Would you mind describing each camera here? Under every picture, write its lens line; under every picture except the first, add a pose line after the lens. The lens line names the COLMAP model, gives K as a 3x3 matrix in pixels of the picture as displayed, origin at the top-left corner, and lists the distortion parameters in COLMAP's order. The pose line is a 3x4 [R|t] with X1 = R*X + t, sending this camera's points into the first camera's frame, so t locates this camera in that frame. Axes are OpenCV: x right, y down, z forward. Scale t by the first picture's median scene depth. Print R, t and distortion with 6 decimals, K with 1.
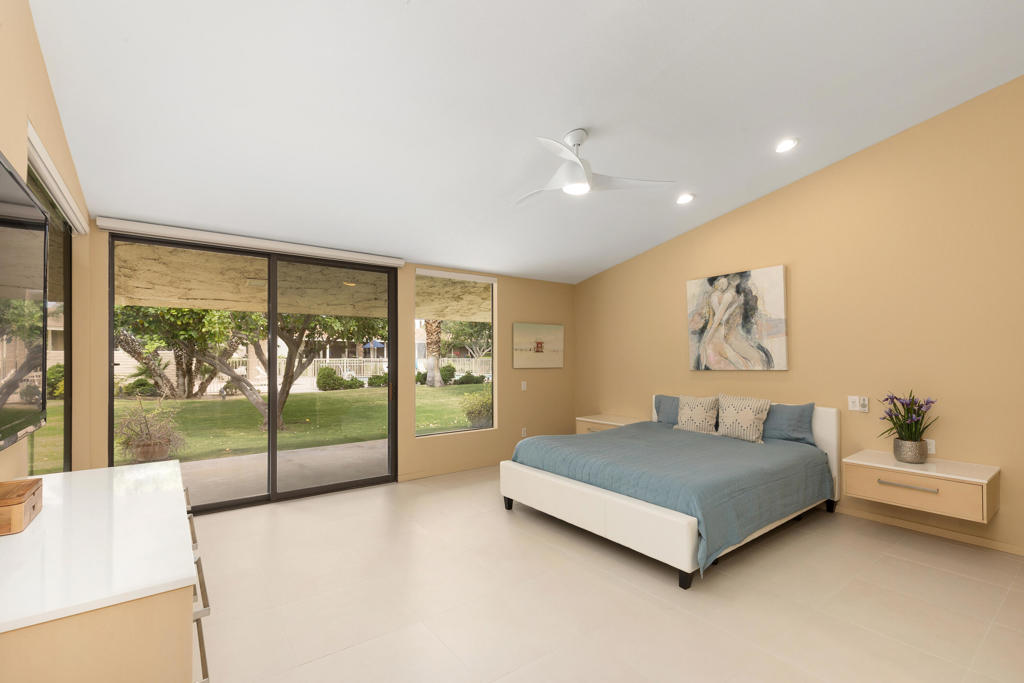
lens RADIAL K [[460.2, 0, 511.3], [0, 460.2, 348.2], [0, 0, 1]] dist [0.004628, -0.001814]
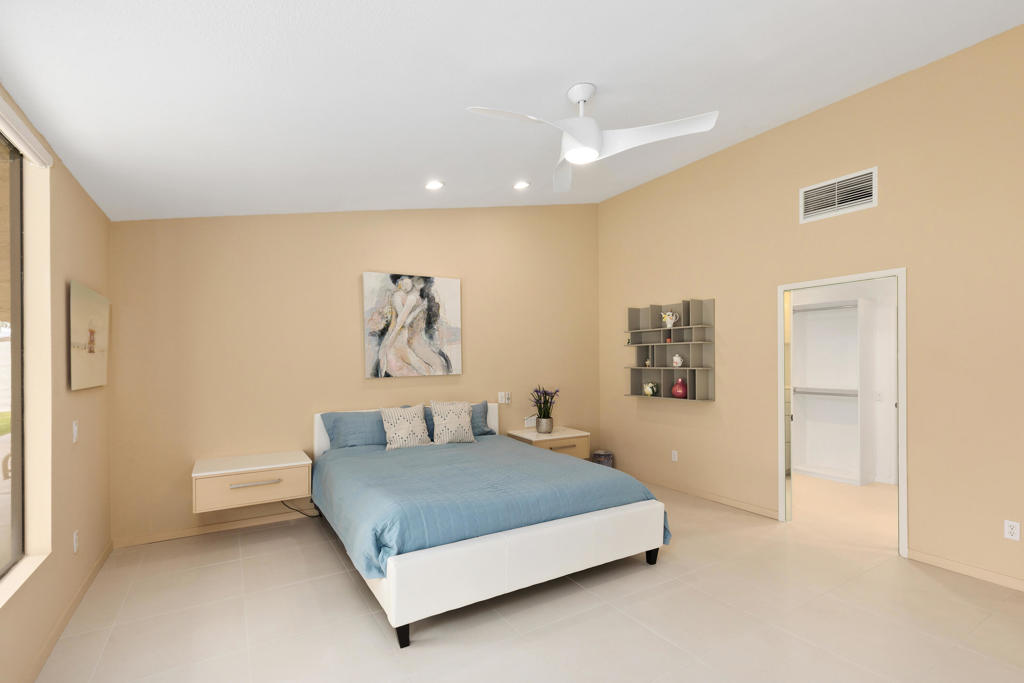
lens RADIAL K [[460.2, 0, 512.7], [0, 460.2, 341.2], [0, 0, 1]] dist [0.004628, -0.001814]
pose [[0.071048, 0.050238, 0.996207, -0.462322], [-0.011841, 0.998703, -0.049519, 0.019839], [-0.997403, -0.008278, 0.071551, 0.729741]]
